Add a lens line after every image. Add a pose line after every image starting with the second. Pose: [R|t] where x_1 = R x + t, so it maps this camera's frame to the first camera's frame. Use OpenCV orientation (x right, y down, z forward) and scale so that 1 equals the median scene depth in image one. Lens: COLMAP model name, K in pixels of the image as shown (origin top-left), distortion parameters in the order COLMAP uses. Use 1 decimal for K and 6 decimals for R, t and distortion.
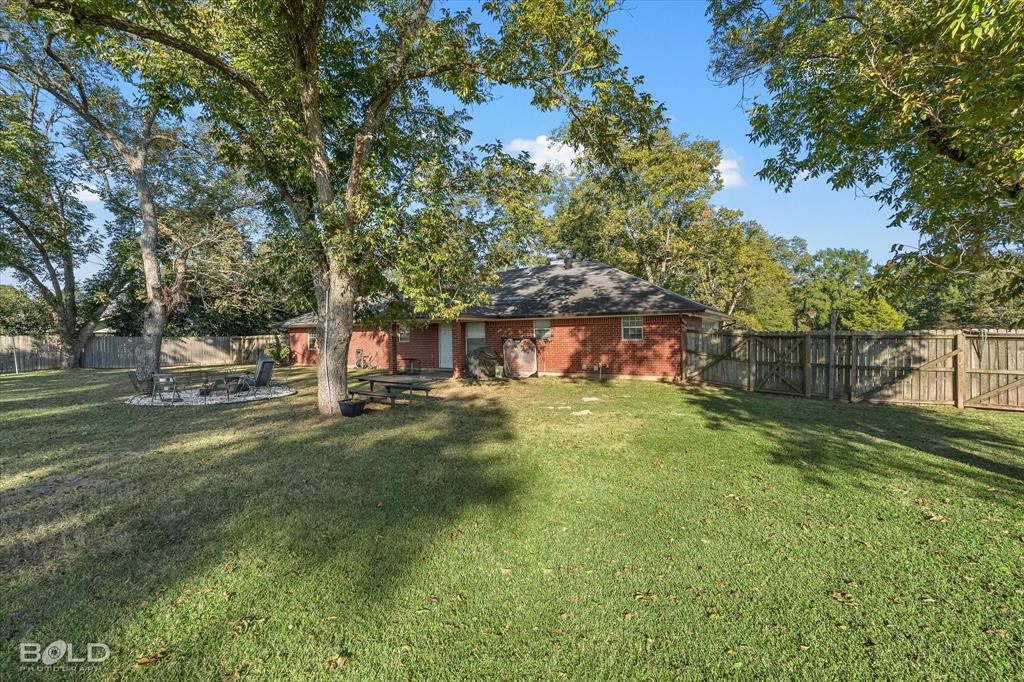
lens RADIAL K [[454.4, 0, 511.6], [0, 454.4, 339.6], [0, 0, 1]] dist [-0.004701, 0.000074]
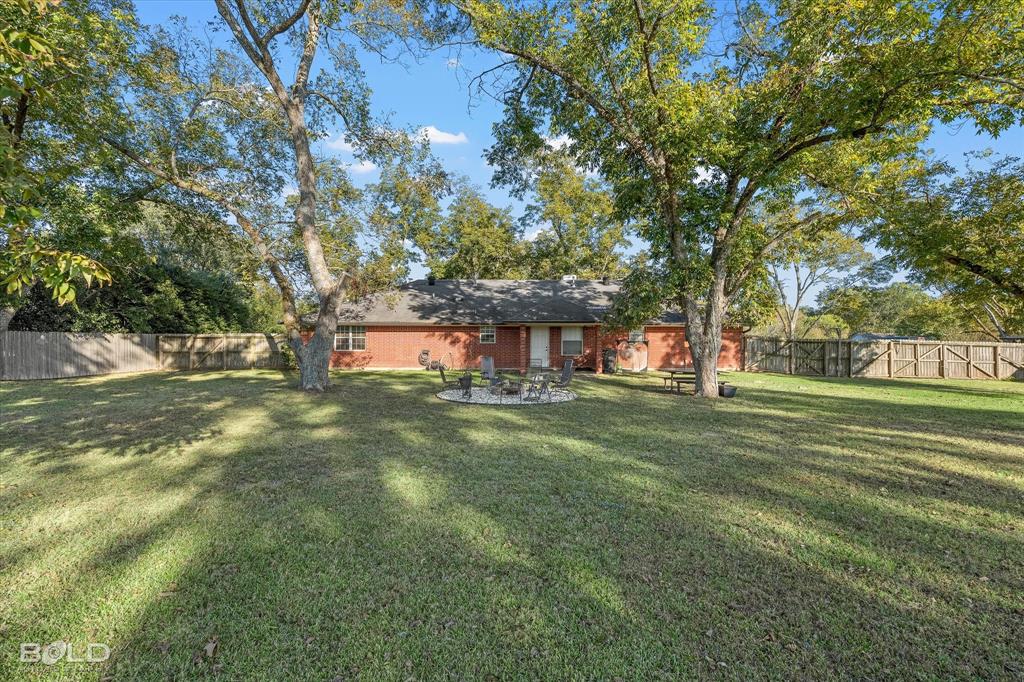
lens RADIAL K [[454.4, 0, 511.6], [0, 454.4, 339.6], [0, 0, 1]] dist [-0.004701, 0.000074]
pose [[0.842777, 0.011669, 0.538137, -0.835680], [-0.009392, 0.999932, -0.006973, 0.004731], [-0.538182, 0.000823, 0.842829, 0.102937]]
